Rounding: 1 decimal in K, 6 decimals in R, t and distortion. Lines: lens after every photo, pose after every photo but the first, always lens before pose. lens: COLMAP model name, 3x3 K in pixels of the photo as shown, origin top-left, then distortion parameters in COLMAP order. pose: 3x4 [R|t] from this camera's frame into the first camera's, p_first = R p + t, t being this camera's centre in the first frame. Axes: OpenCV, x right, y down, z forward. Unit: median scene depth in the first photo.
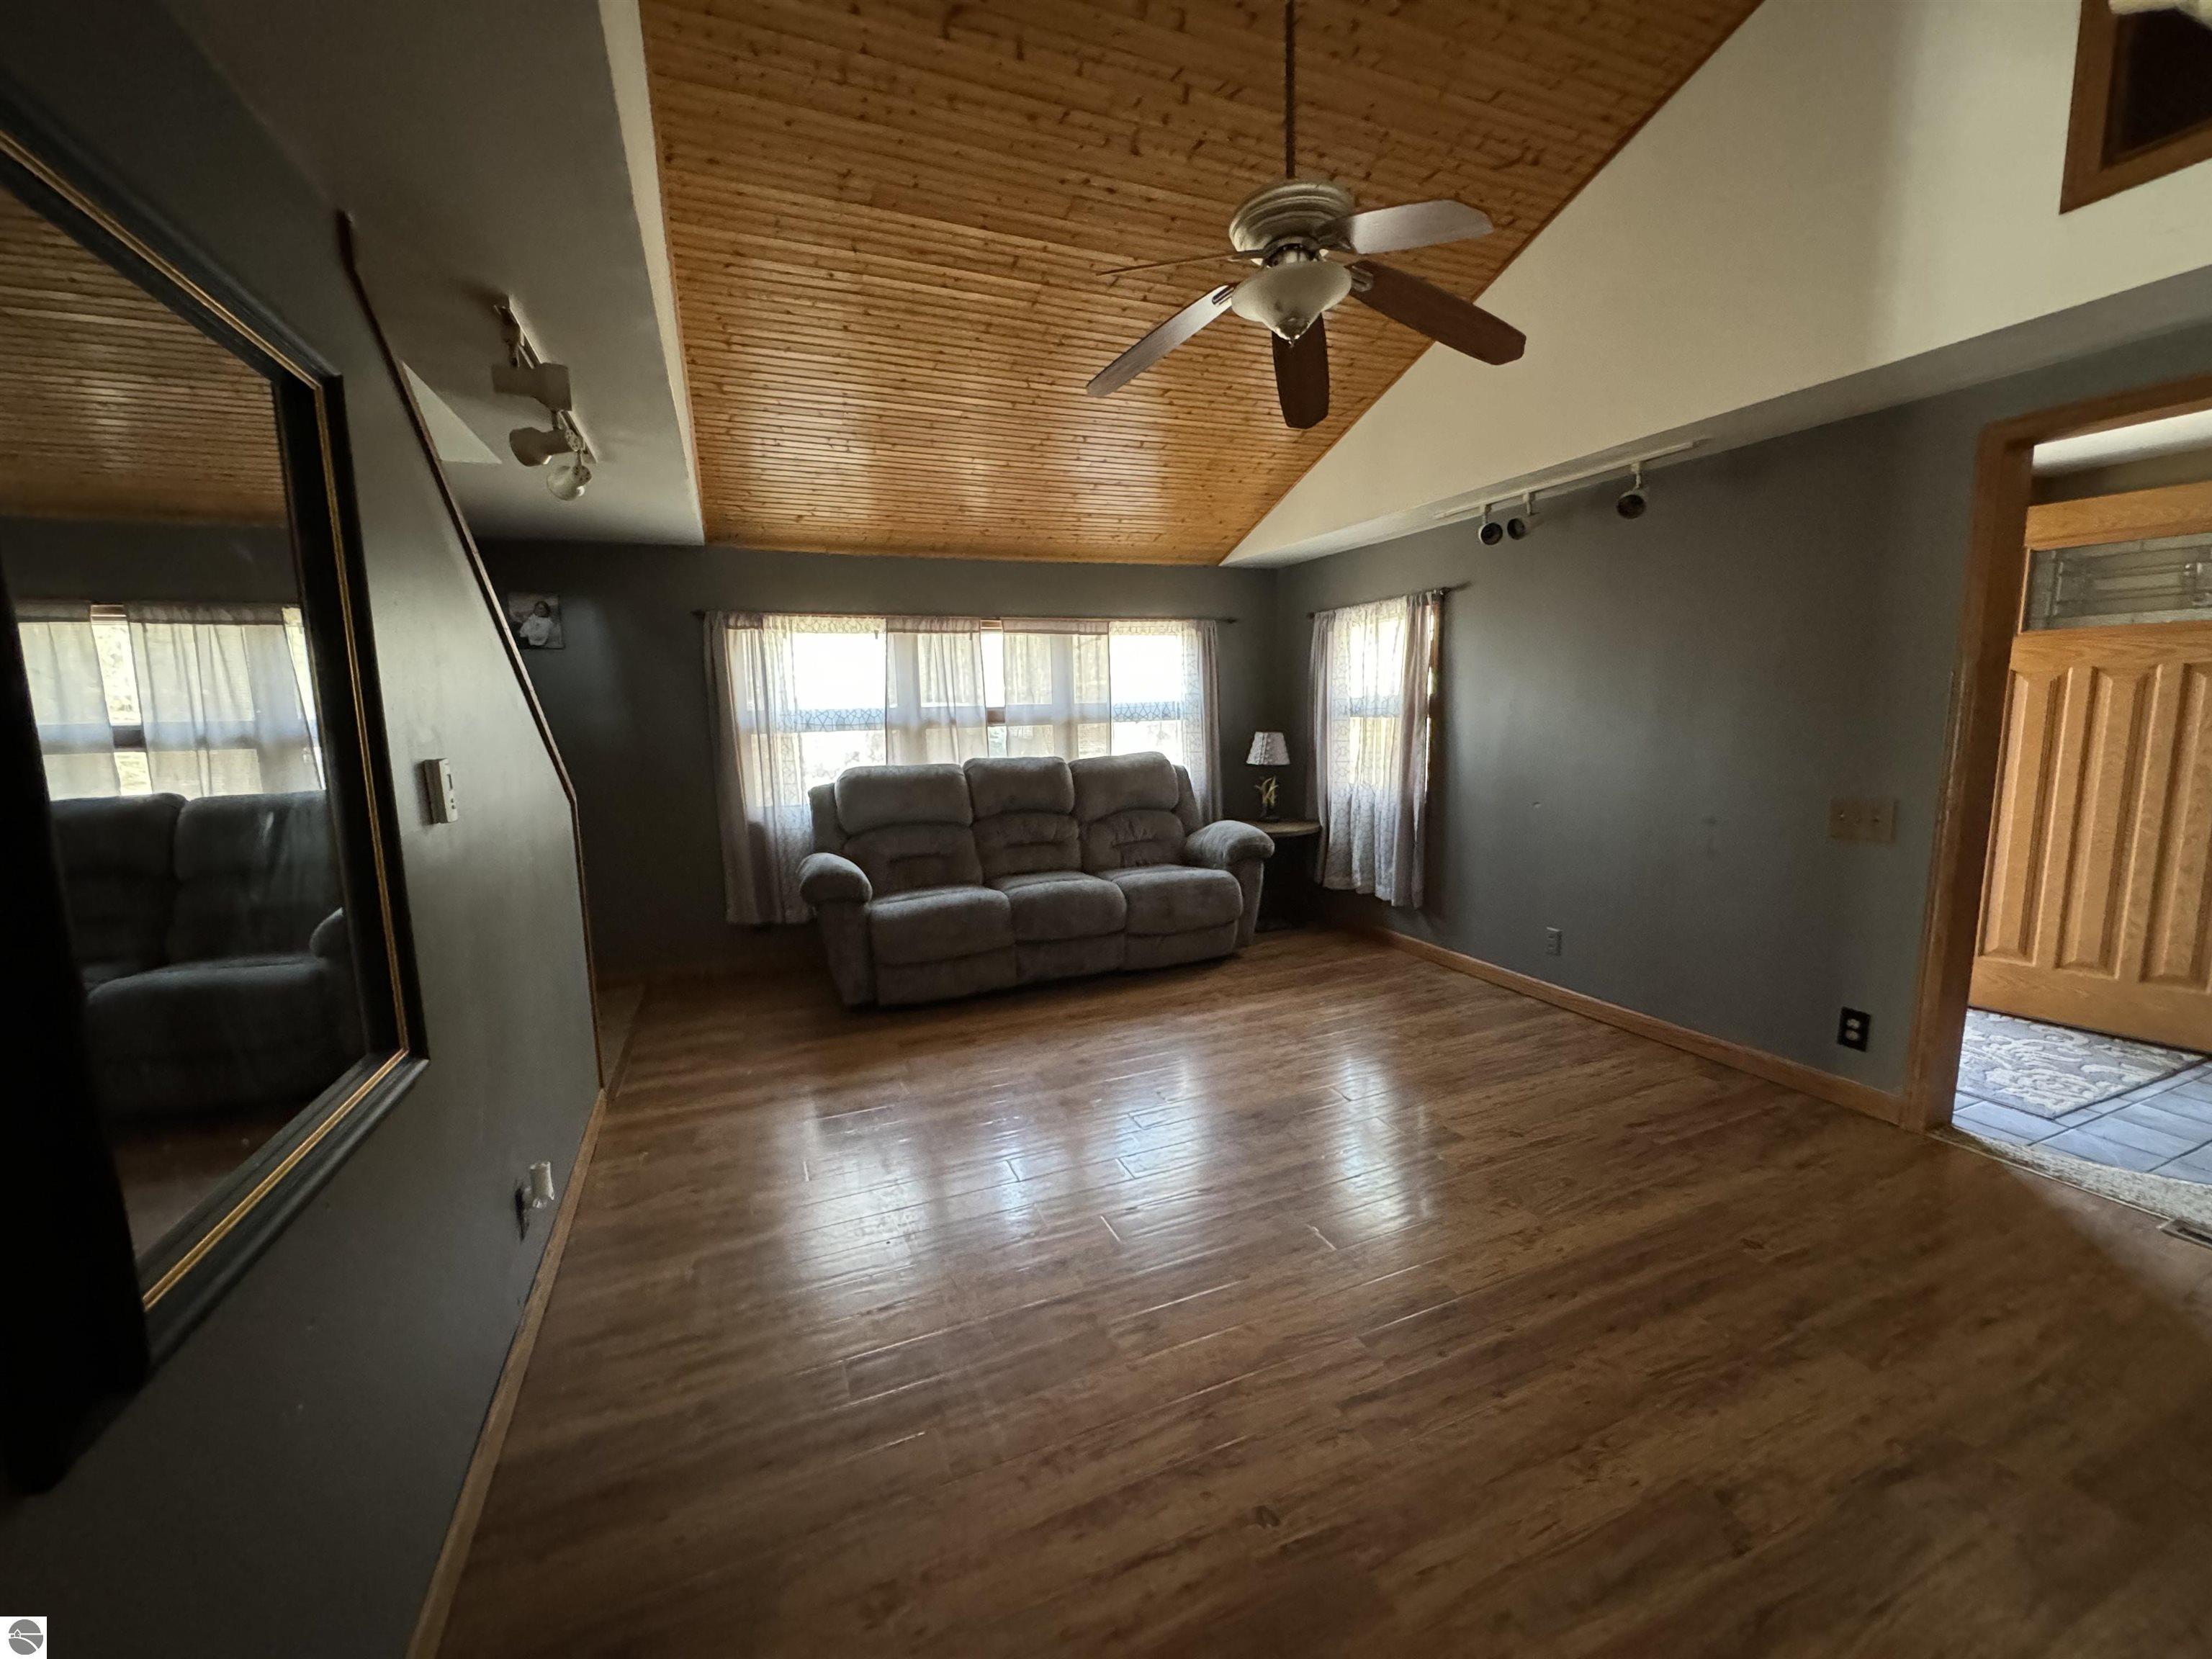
lens RADIAL K [[891.1, 0, 1112.3], [0, 891.1, 838.9], [0, 0, 1]] dist [0.001494, 0.000339]
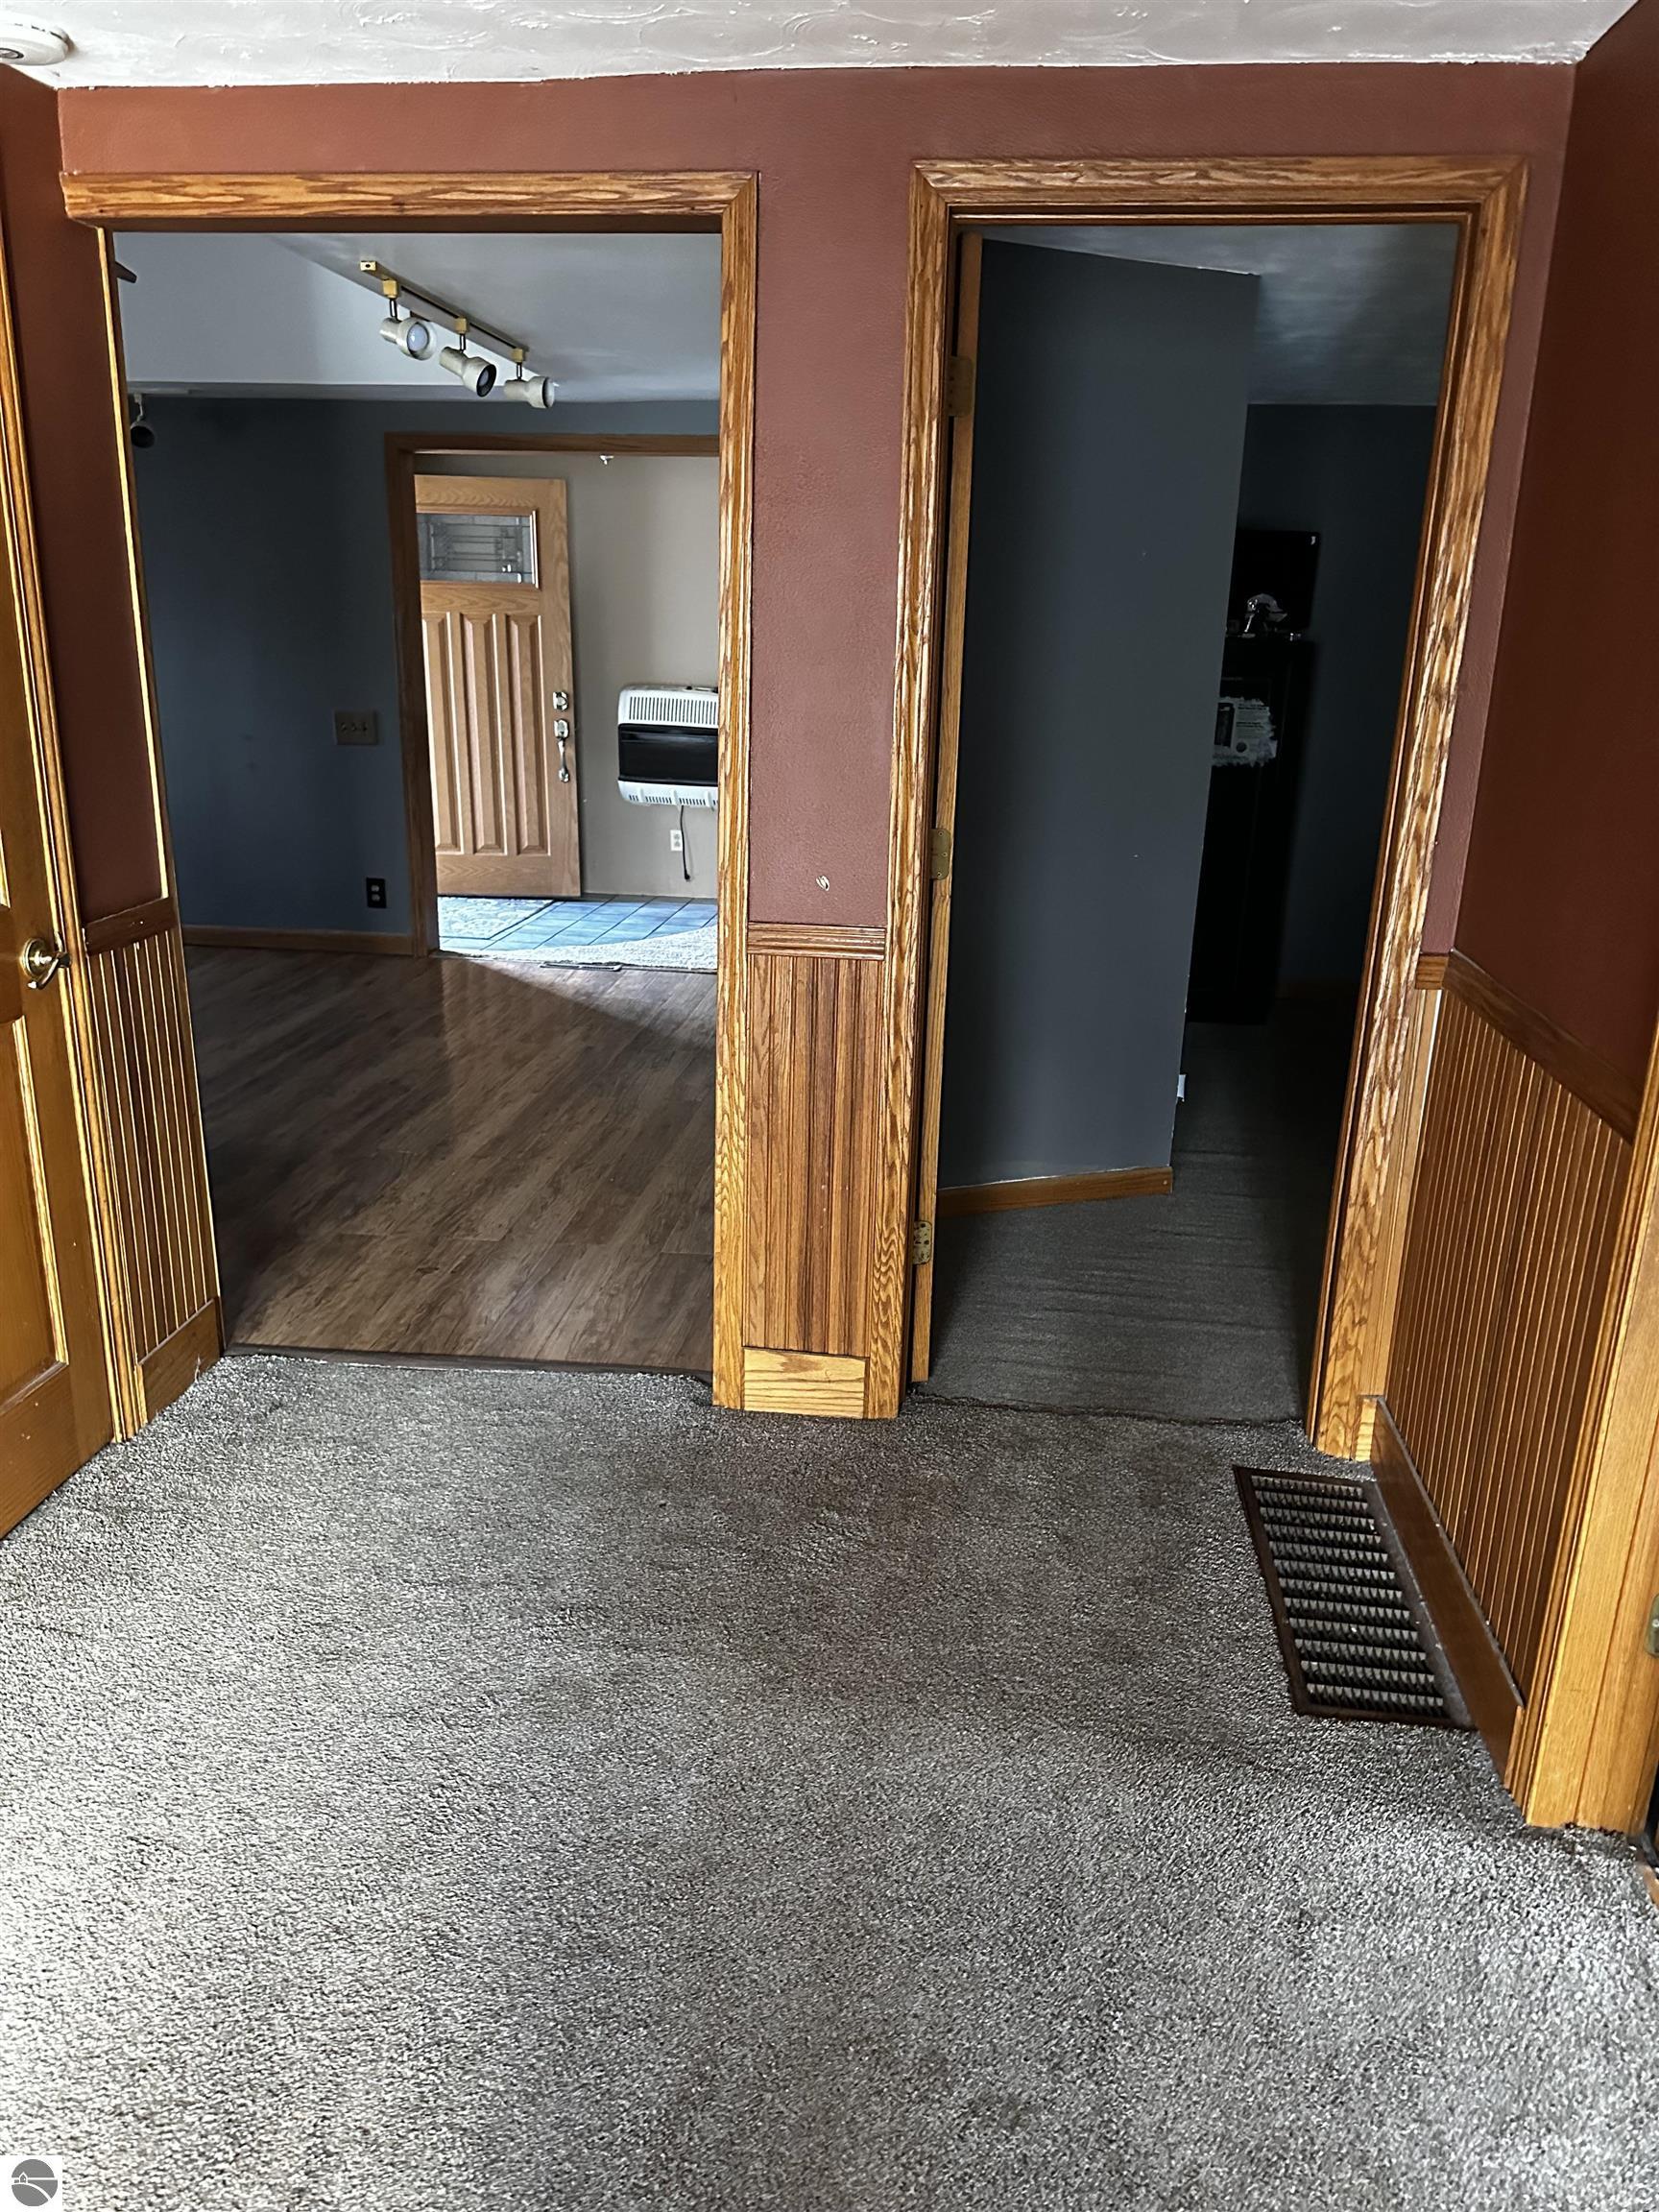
lens RADIAL K [[1533.2, 0, 831.8], [0, 1533.2, 1108.8], [0, 0, 1]] dist [0.012550, 0.001176]
pose [[0.491111, -0.227066, 0.840982, -0.812442], [0.096215, 0.973662, 0.206702, 0.120152], [-0.865767, -0.020599, 0.500023, -0.718347]]
